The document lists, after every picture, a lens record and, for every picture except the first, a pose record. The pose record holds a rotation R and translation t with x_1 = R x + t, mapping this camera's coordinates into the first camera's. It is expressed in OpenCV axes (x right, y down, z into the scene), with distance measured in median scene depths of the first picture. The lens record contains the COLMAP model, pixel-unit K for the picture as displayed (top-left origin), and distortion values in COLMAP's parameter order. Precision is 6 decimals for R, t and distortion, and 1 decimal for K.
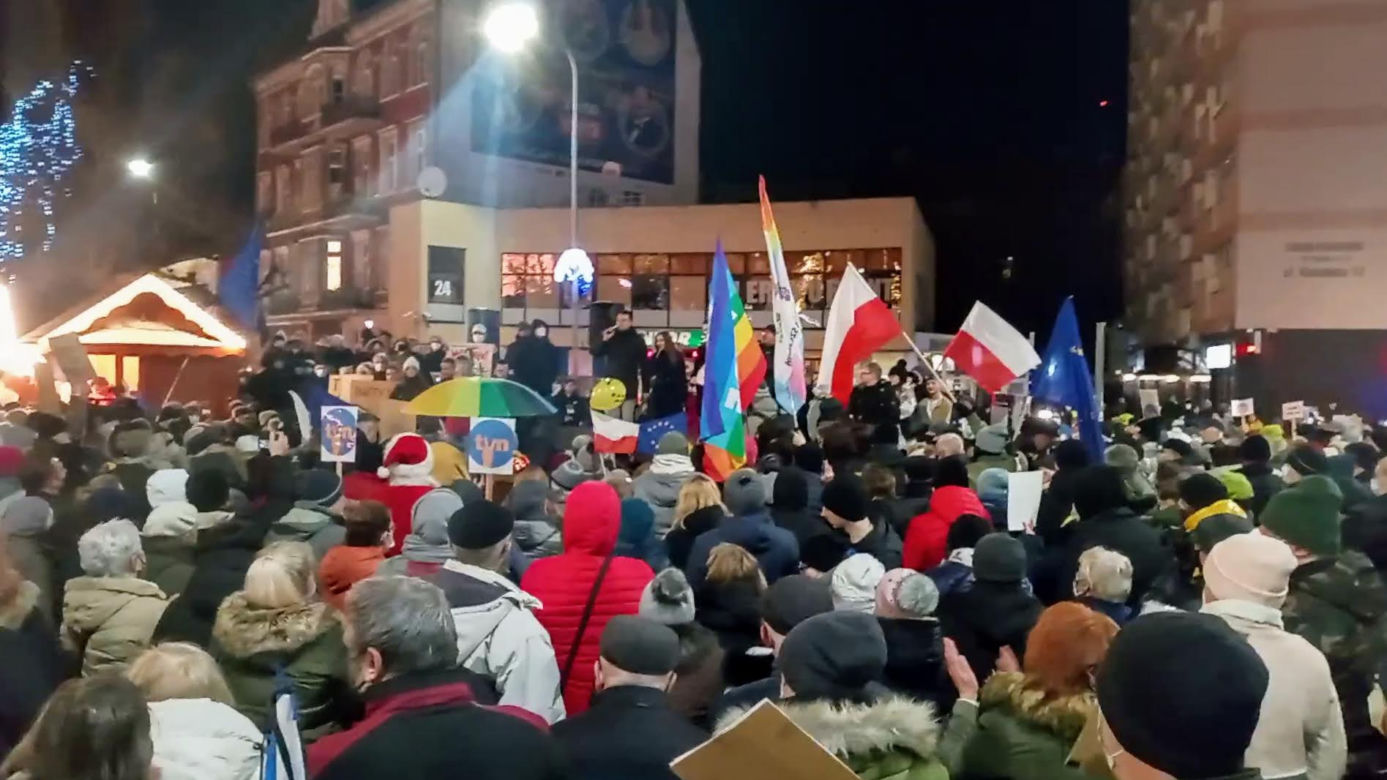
lens RADIAL K [[1053.5, 0, 681.9], [0, 1053.5, 402.8], [0, 0, 1]] dist [0.009756, -0.060469]
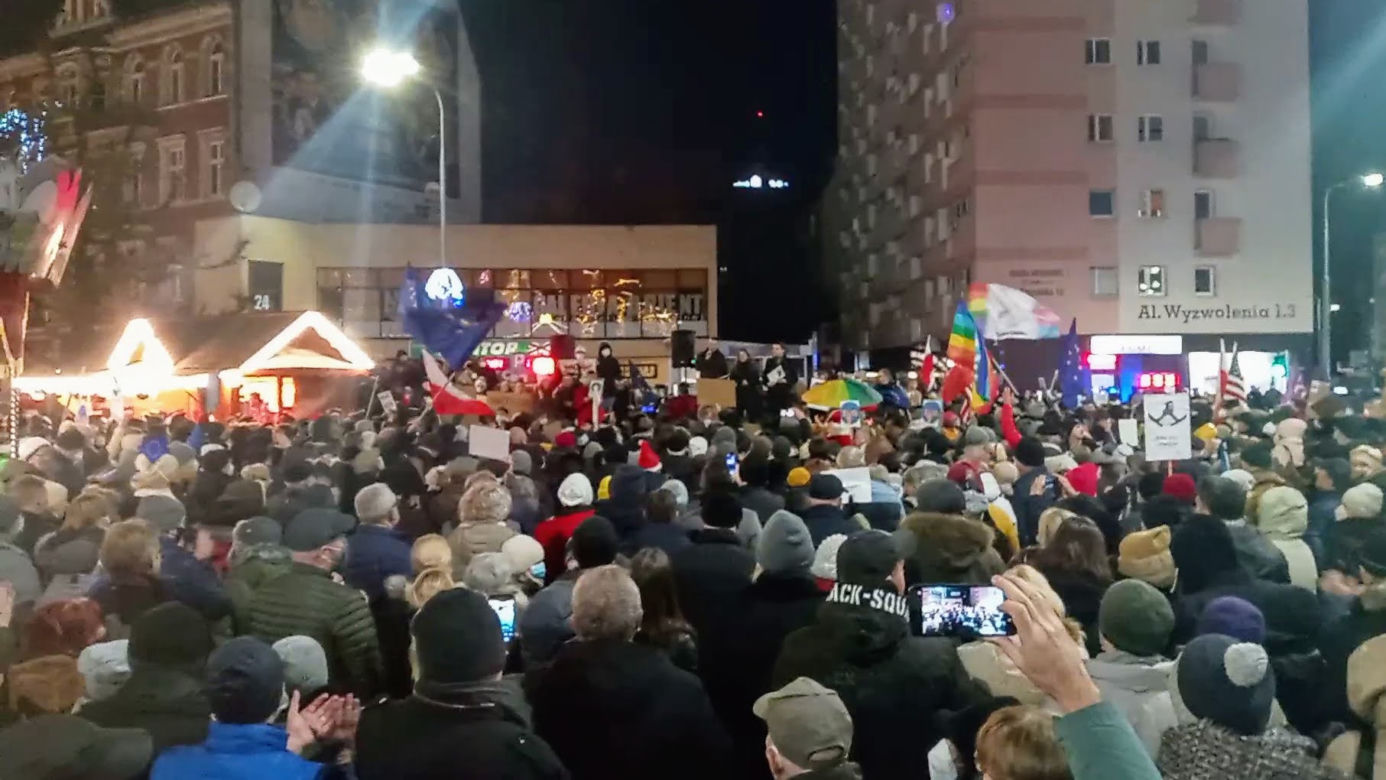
lens RADIAL K [[1121.6, 0, 665.2], [0, 1121.6, 355.1], [0, 0, 1]] dist [0.060616, -0.057365]
pose [[0.948066, -0.018154, 0.317556, -0.218874], [0.033366, 0.998538, -0.042528, -0.000130], [-0.316319, 0.050915, 0.947285, -0.148690]]
